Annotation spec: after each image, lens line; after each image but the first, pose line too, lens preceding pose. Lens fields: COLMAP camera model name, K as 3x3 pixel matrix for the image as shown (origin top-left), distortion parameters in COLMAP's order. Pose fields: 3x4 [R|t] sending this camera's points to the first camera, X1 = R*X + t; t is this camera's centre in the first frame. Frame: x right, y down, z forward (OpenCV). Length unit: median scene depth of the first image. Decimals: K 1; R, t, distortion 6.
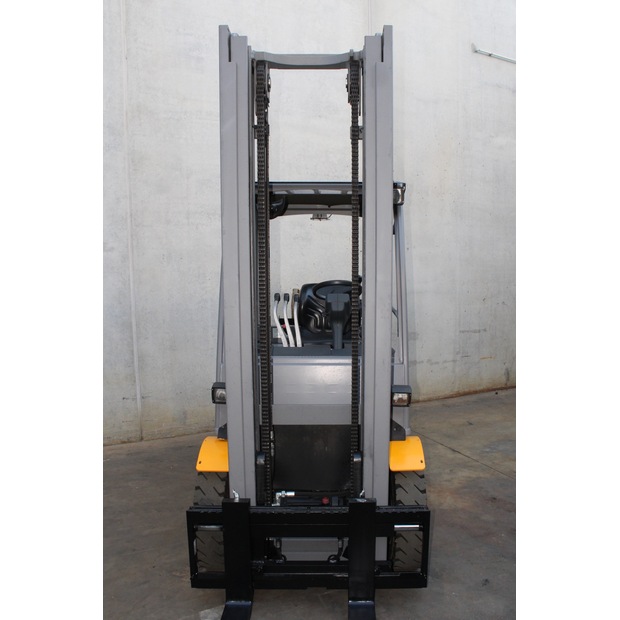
lens RADIAL K [[554.5, 0, 342.1], [0, 554.5, 338.1], [0, 0, 1]] dist [-0.105556, 0.057702]
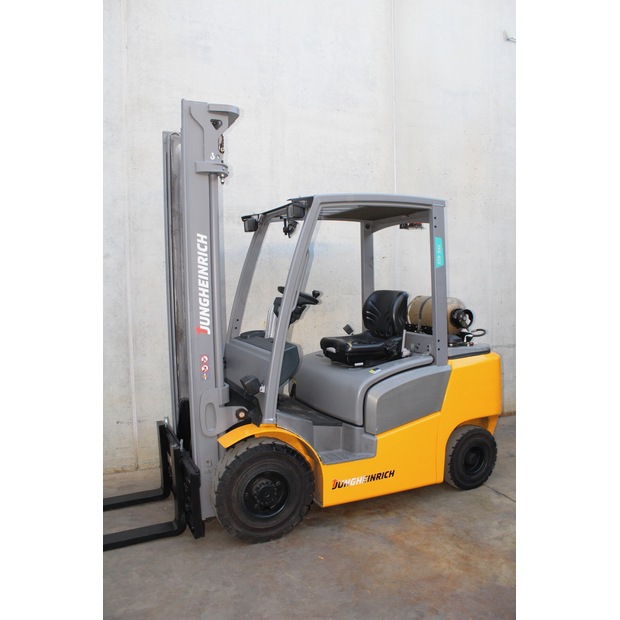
lens RADIAL K [[520.3, 0, 305.6], [0, 520.3, 316.2], [0, 0, 1]] dist [-0.138916, 0.112704]
pose [[0.995863, 0.001875, -0.090844, -0.019403], [-0.006561, 0.998662, -0.051304, -0.021975], [0.090627, 0.051688, 0.994543, 0.190383]]
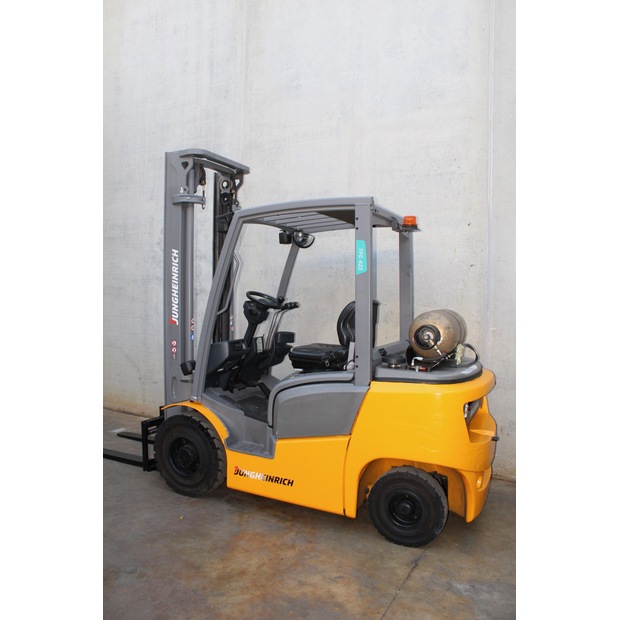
lens RADIAL K [[520.3, 0, 305.6], [0, 520.3, 315.3], [0, 0, 1]] dist [-0.138916, 0.112704]
pose [[0.547990, 0.054569, -0.834703, 0.601022], [-0.125939, 0.991878, -0.017836, -0.057230], [0.826950, 0.114896, 0.550411, 0.514447]]
